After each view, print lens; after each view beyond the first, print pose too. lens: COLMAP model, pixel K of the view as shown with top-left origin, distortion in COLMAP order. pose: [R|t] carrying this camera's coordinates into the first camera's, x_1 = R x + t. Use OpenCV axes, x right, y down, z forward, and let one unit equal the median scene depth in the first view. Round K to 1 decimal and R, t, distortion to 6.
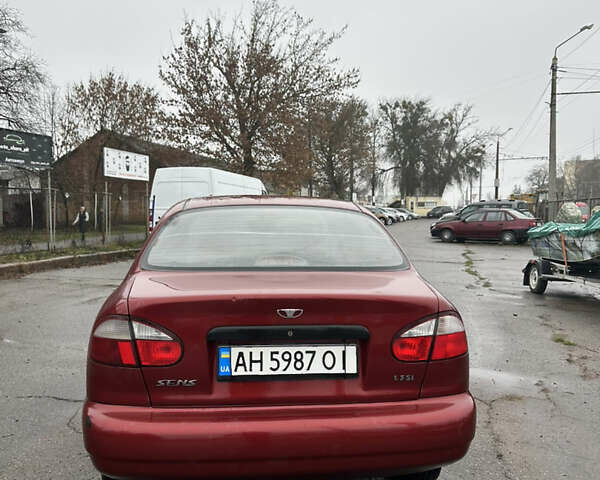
lens RADIAL K [[566.3, 0, 300.0], [0, 566.3, 240.0], [0, 0, 1]] dist [0.132674, -0.224212]
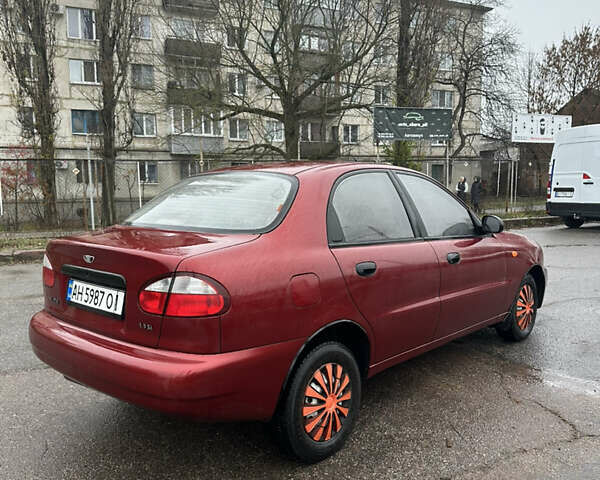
lens RADIAL K [[566.3, 0, 300.0], [0, 566.3, 240.0], [0, 0, 1]] dist [0.132674, -0.224212]
pose [[0.646589, 0.058942, -0.760558, 0.109293], [-0.017423, 0.997891, 0.062523, 0.000306], [0.762640, -0.027176, 0.646252, 0.048539]]
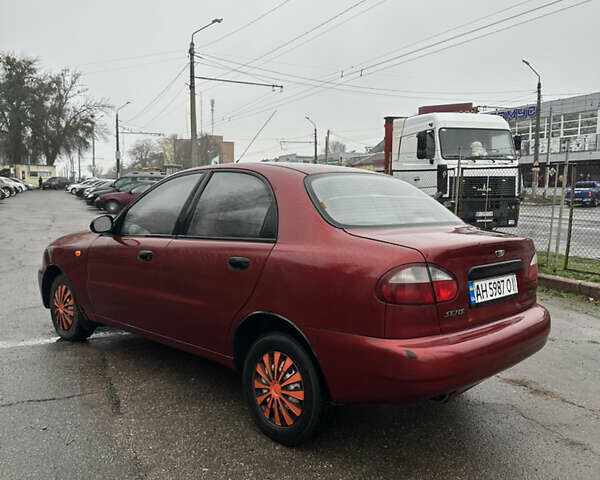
lens RADIAL K [[566.3, 0, 300.0], [0, 566.3, 240.0], [0, 0, 1]] dist [0.132674, -0.224212]
pose [[0.769469, -0.044853, 0.637107, -0.110096], [0.014721, 0.998512, 0.052517, 0.001896], [-0.638514, -0.031031, 0.768984, 0.023606]]
